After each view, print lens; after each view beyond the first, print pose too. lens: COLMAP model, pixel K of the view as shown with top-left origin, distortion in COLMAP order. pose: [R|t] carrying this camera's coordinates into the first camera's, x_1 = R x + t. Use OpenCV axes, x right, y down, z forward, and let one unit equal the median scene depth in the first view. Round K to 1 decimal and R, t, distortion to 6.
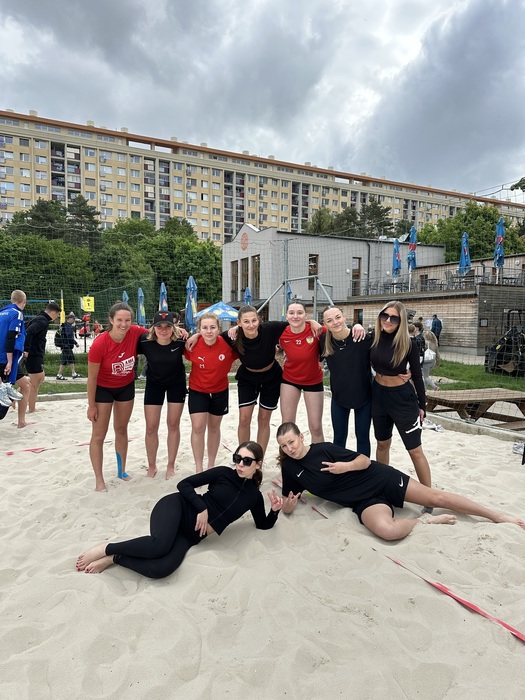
lens RADIAL K [[498.7, 0, 260.1], [0, 498.7, 355.4], [0, 0, 1]] dist [-0.012320, -0.003002]
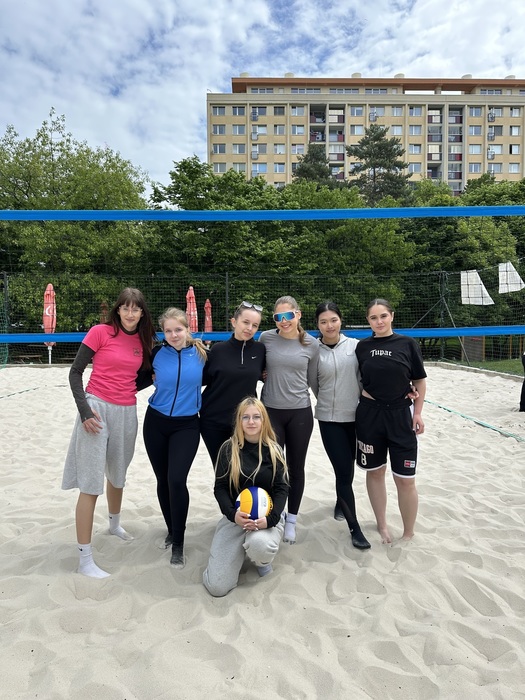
lens RADIAL K [[498.7, 0, 262.4], [0, 498.7, 347.2], [0, 0, 1]] dist [-0.012320, -0.003002]
pose [[0.900771, -0.001581, -0.434292, -0.139504], [-0.011930, 0.999526, -0.028383, -0.019913], [0.434131, 0.030747, 0.900325, 0.253165]]
